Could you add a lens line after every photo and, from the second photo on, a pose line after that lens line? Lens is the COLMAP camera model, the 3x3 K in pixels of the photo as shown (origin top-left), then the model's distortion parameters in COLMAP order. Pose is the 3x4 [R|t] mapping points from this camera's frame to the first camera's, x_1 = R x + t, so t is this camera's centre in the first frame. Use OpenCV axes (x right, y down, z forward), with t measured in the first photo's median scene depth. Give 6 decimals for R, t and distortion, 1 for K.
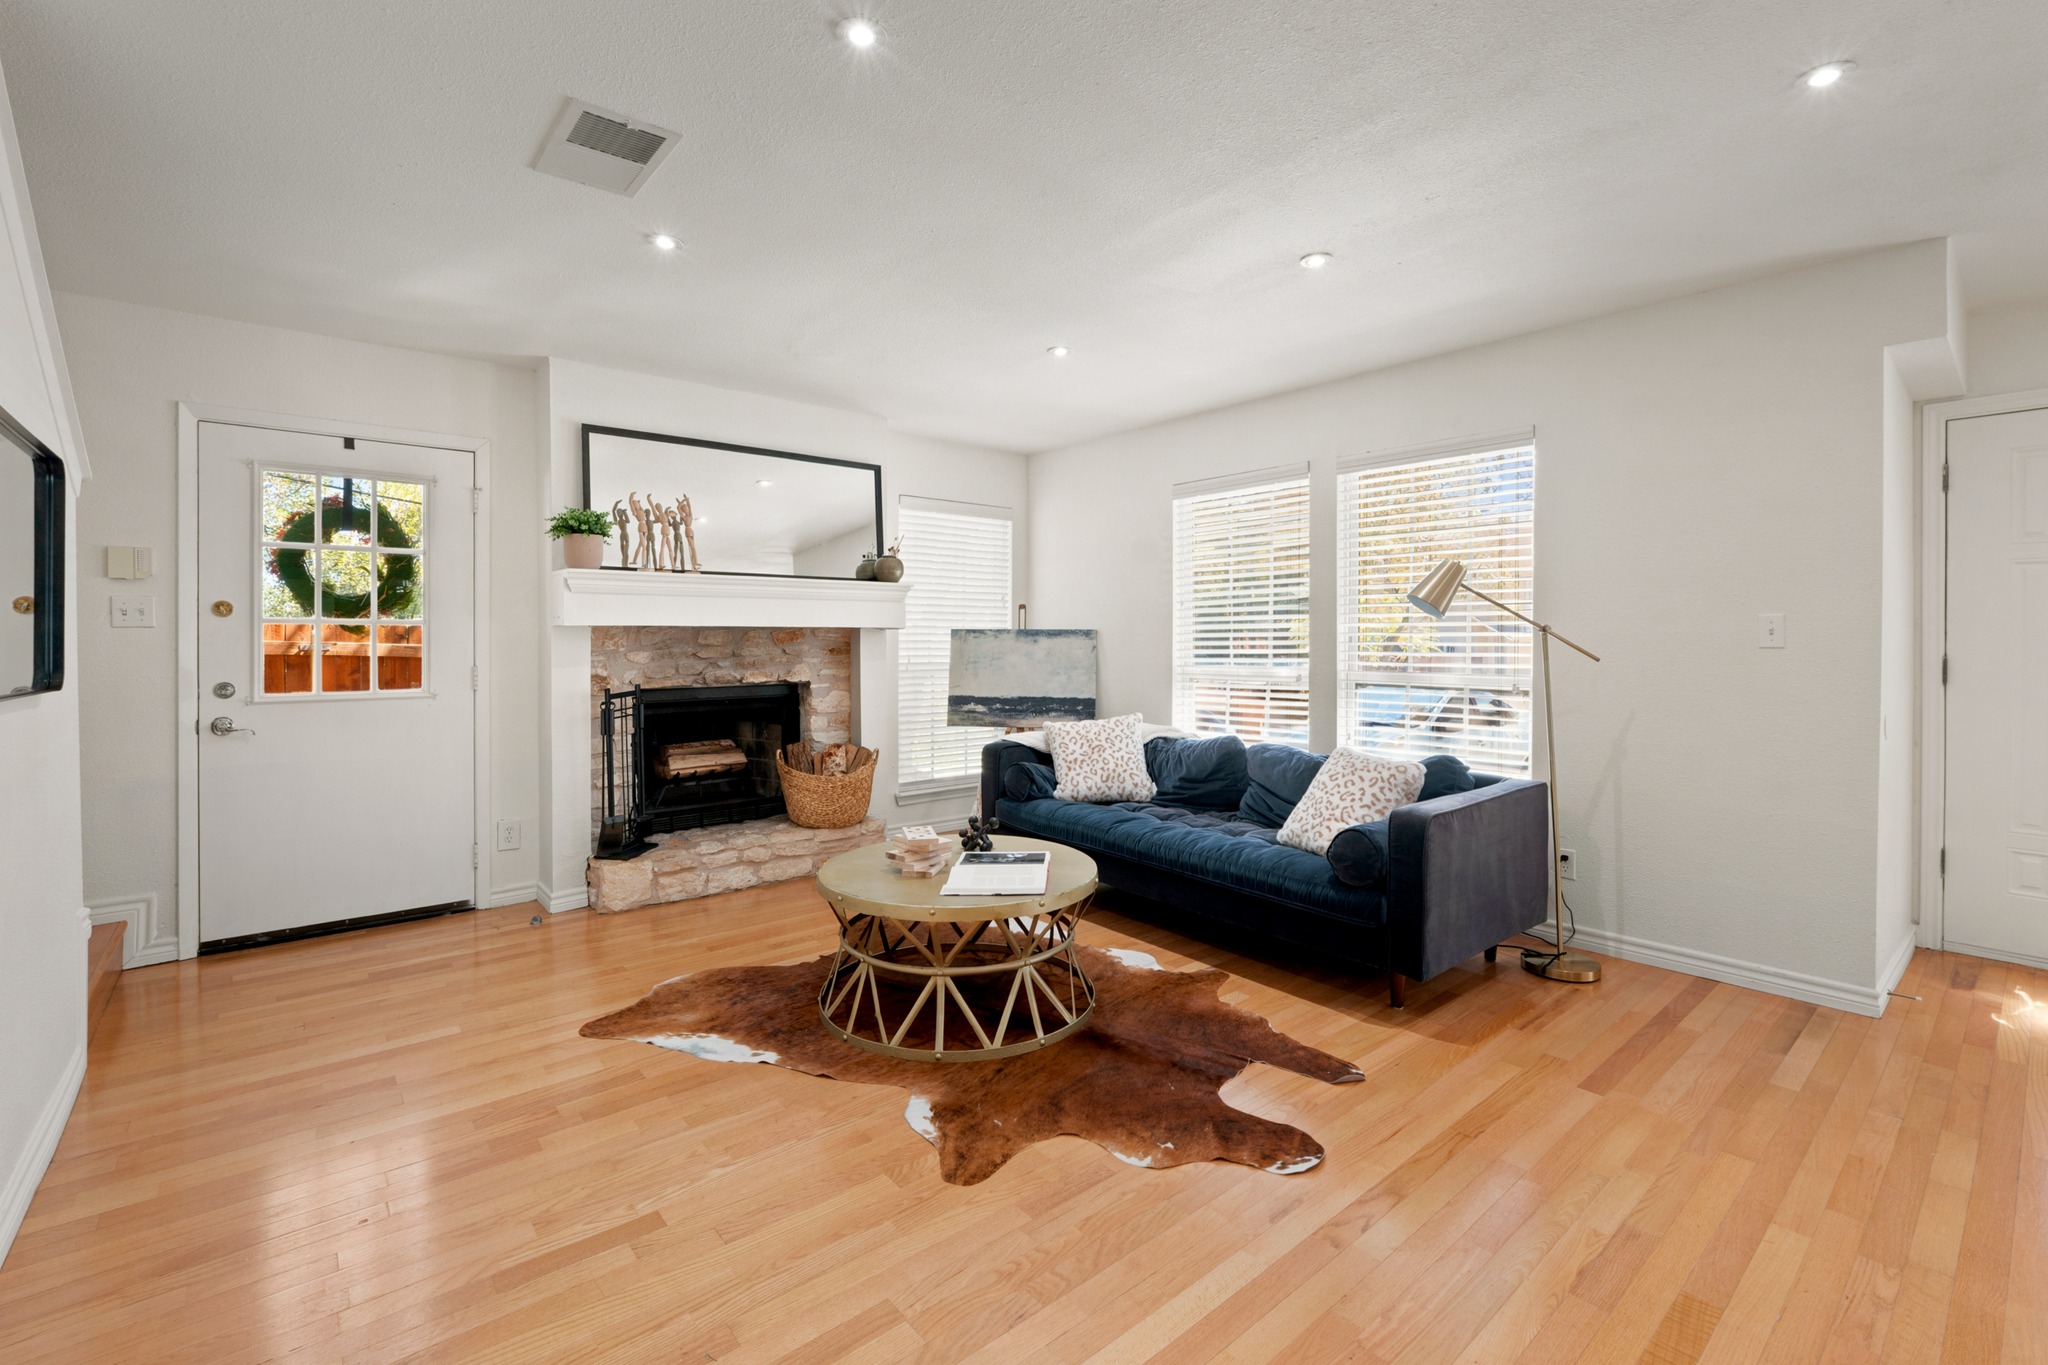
lens RADIAL K [[904.4, 0, 1020.6], [0, 904.4, 640.3], [0, 0, 1]] dist [-0.004896, 0.000098]
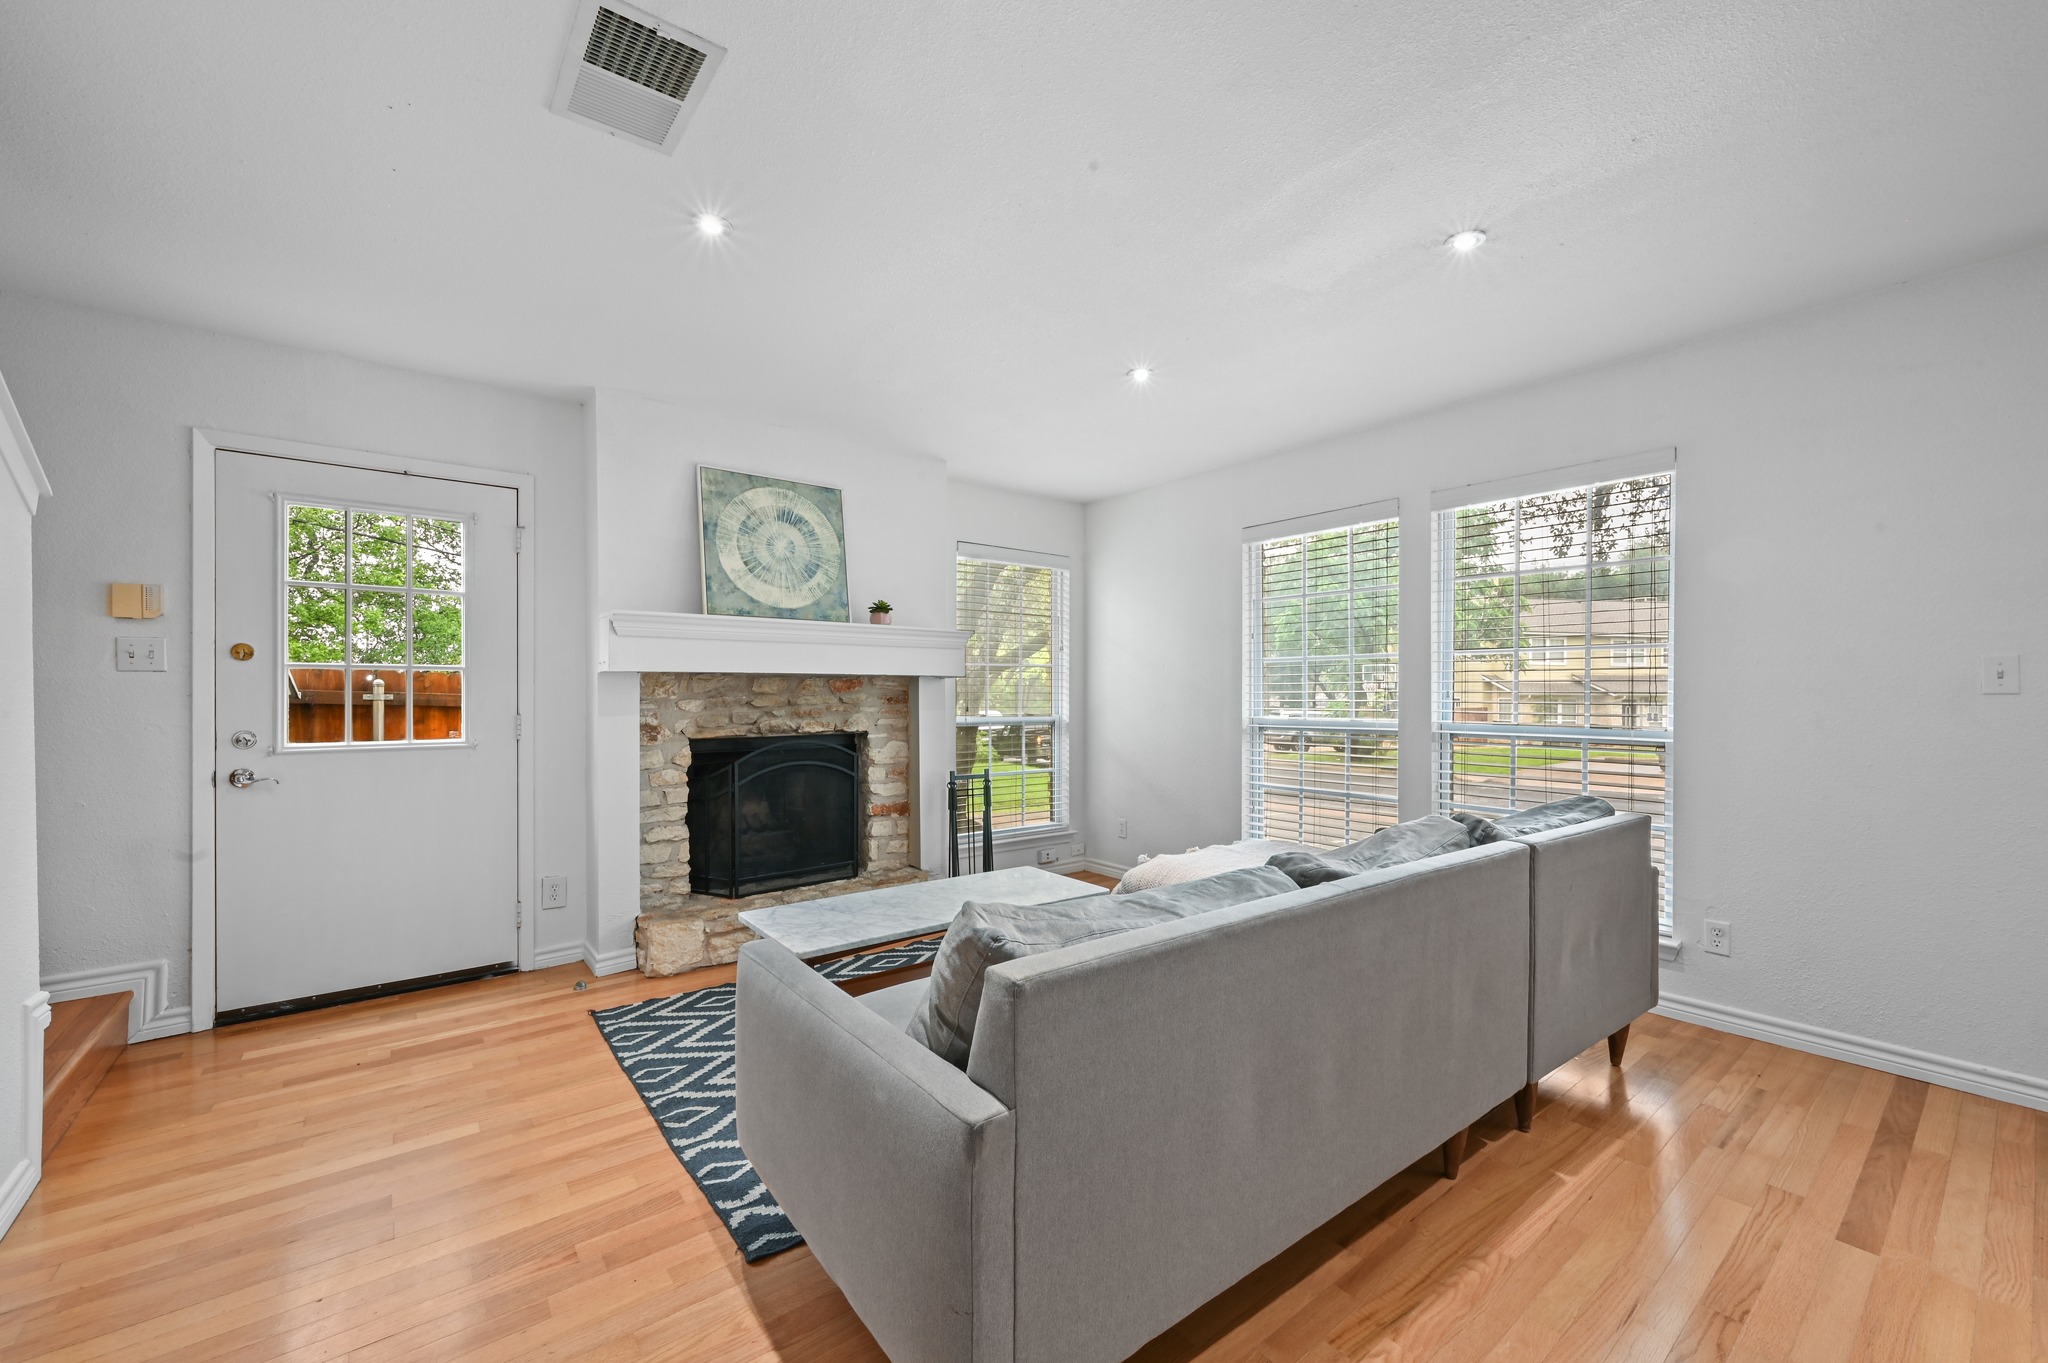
lens RADIAL K [[802.7, 0, 1022.1], [0, 802.7, 695.9], [0, 0, 1]] dist [-0.003445, -0.000245]
pose [[0.999683, 0.000635, -0.025154, -0.062795], [-0.000621, 1.000000, 0.000541, 0.009681], [0.025155, -0.000526, 0.999683, 0.198158]]
